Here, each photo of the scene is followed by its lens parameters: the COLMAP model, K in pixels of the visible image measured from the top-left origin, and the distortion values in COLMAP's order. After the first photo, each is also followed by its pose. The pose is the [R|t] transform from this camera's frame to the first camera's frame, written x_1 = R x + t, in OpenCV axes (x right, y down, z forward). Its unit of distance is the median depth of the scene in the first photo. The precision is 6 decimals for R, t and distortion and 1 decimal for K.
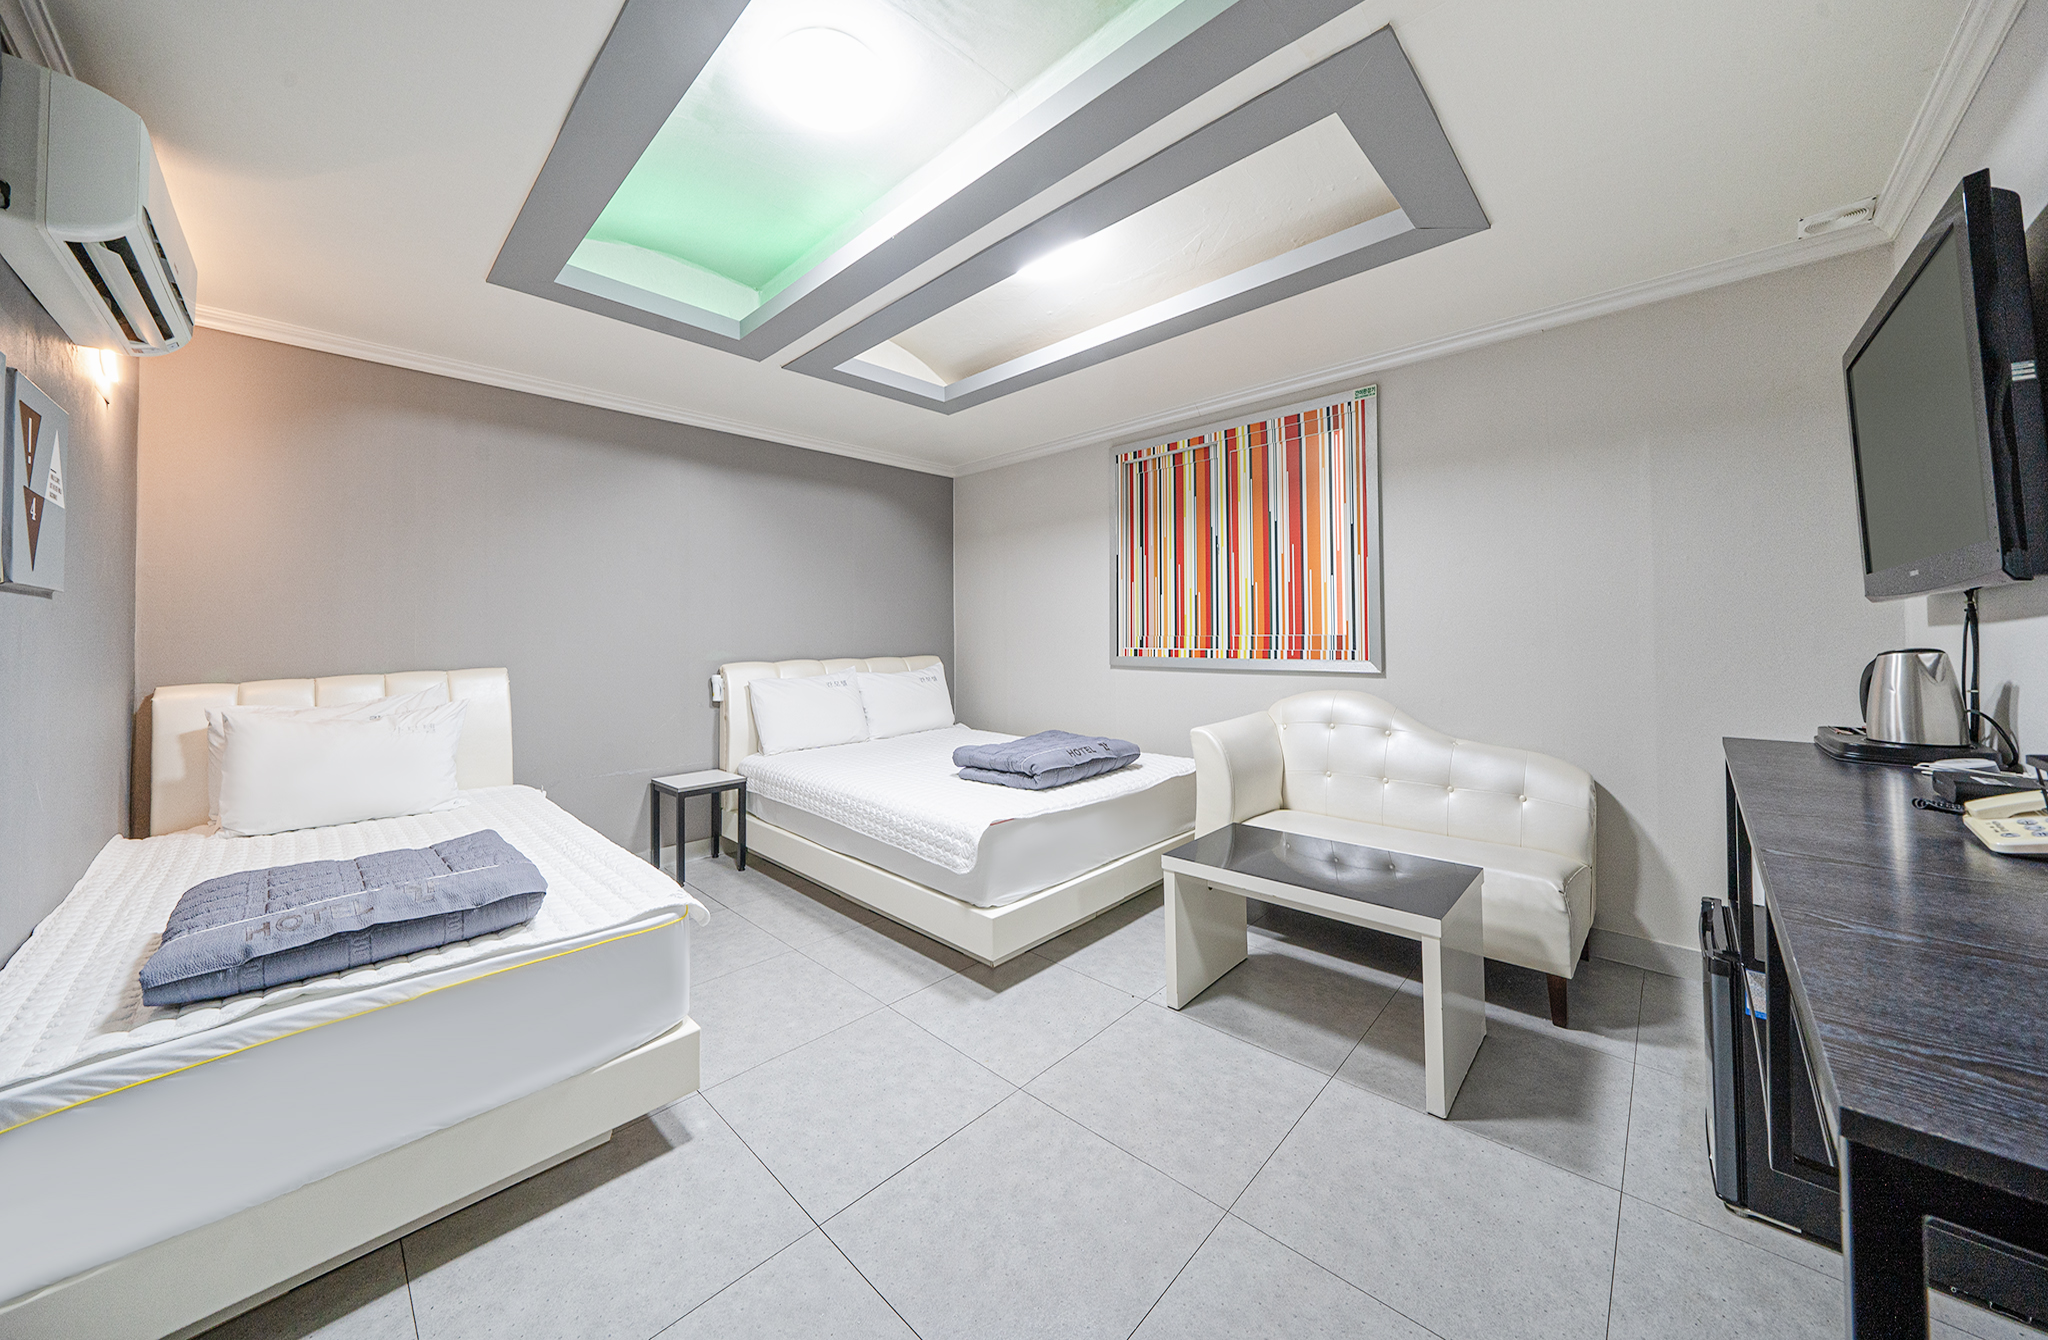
lens RADIAL K [[689.2, 0, 934.3], [0, 689.2, 568.8], [0, 0, 1]] dist [-0.004888, 0.000352]
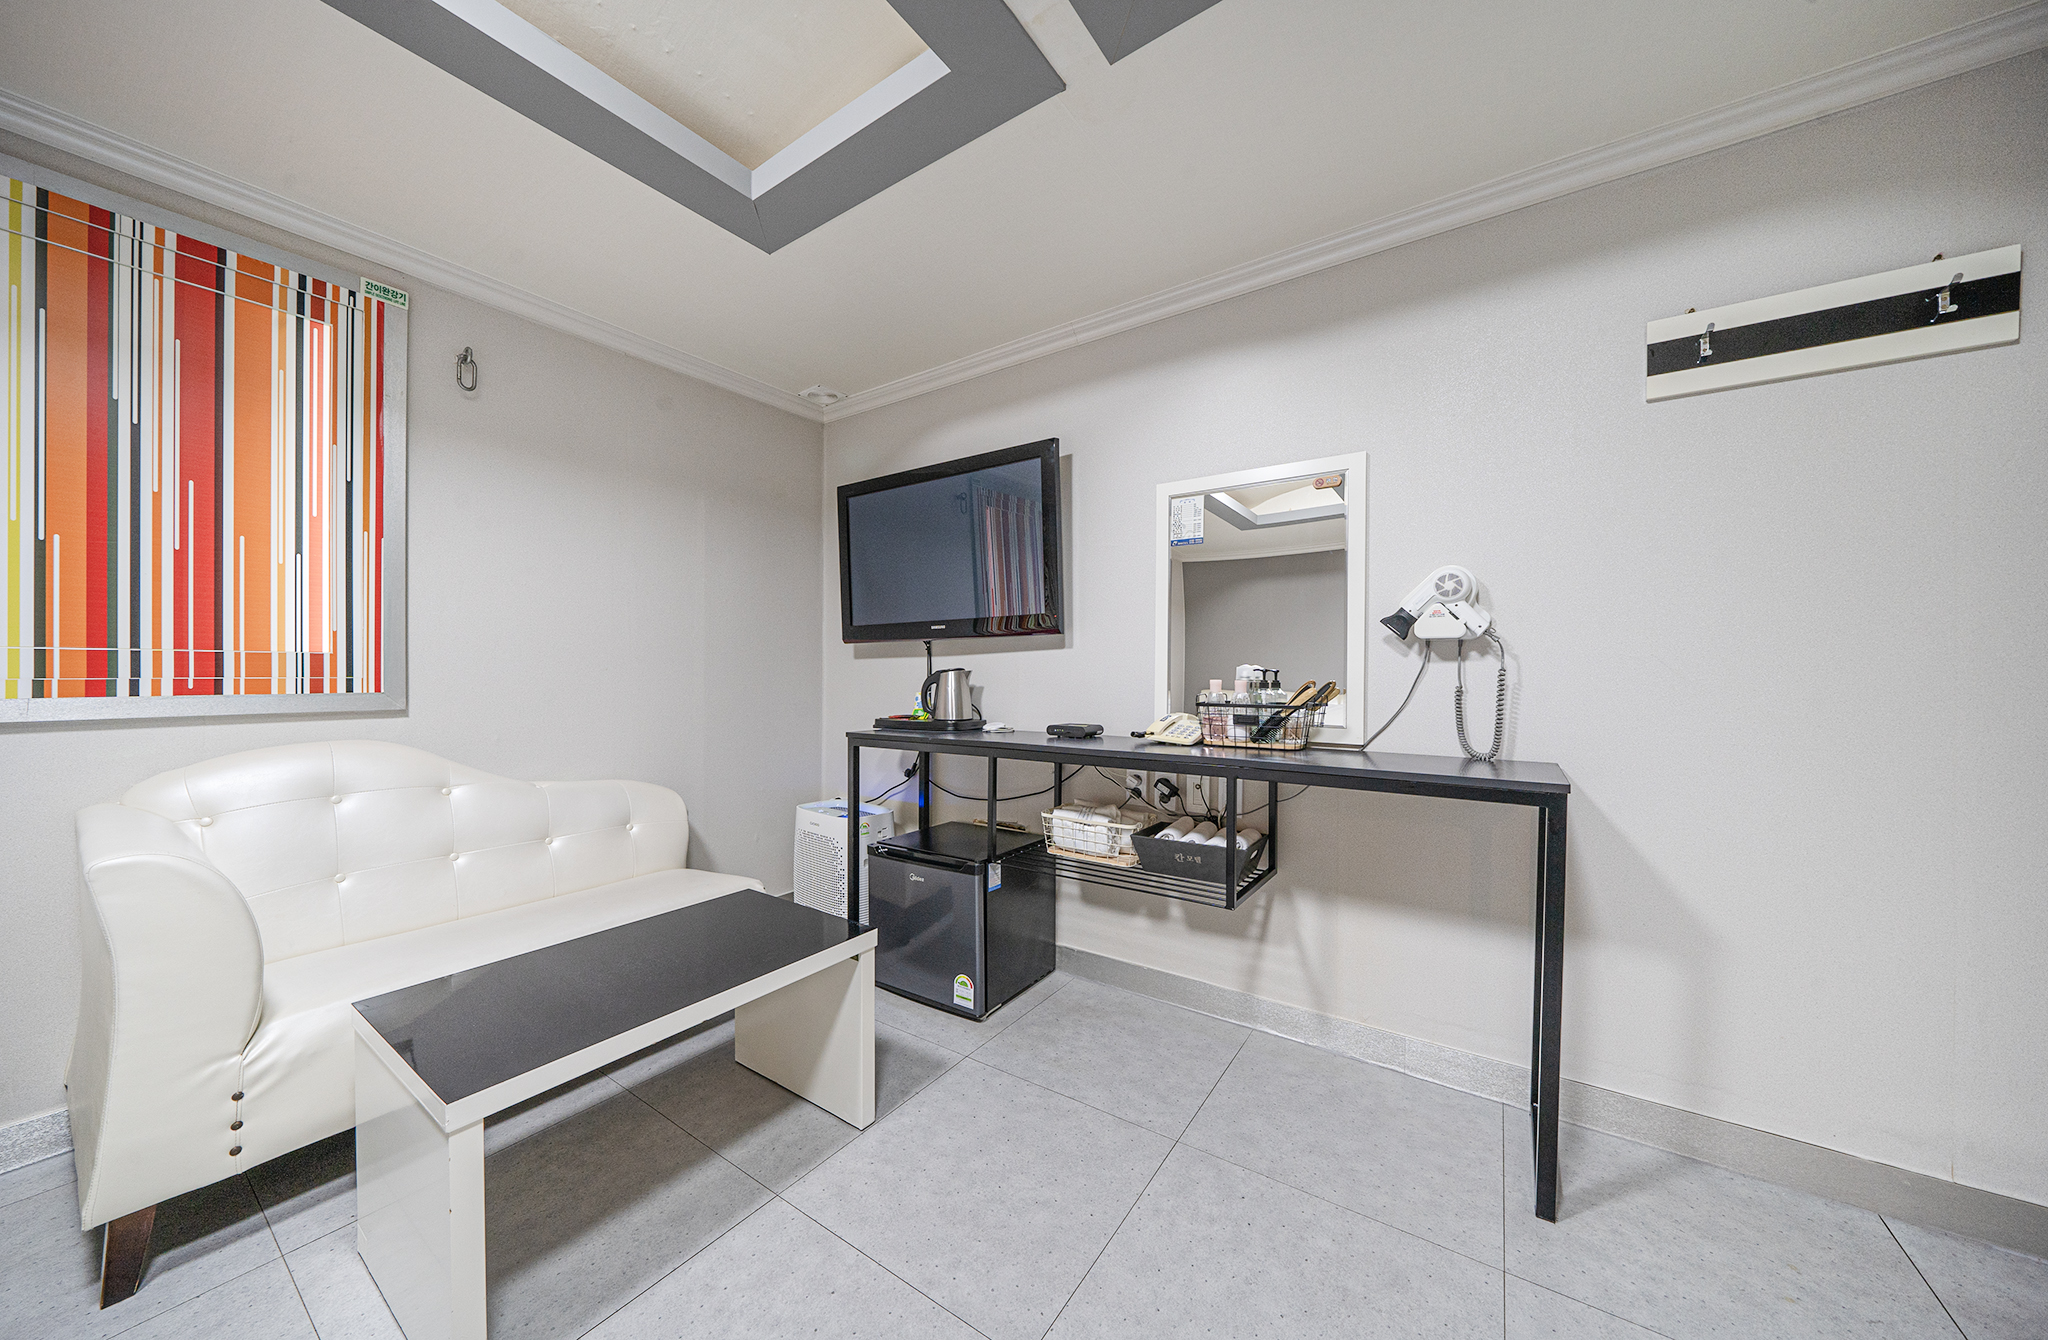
lens RADIAL K [[689.2, 0, 990.8], [0, 689.2, 674.1], [0, 0, 1]] dist [-0.004888, 0.000352]
pose [[-0.239607, 0.032041, 0.970341, -0.141597], [-0.087924, 0.994632, -0.054554, 0.092715], [-0.966881, -0.098388, -0.235504, 0.551777]]
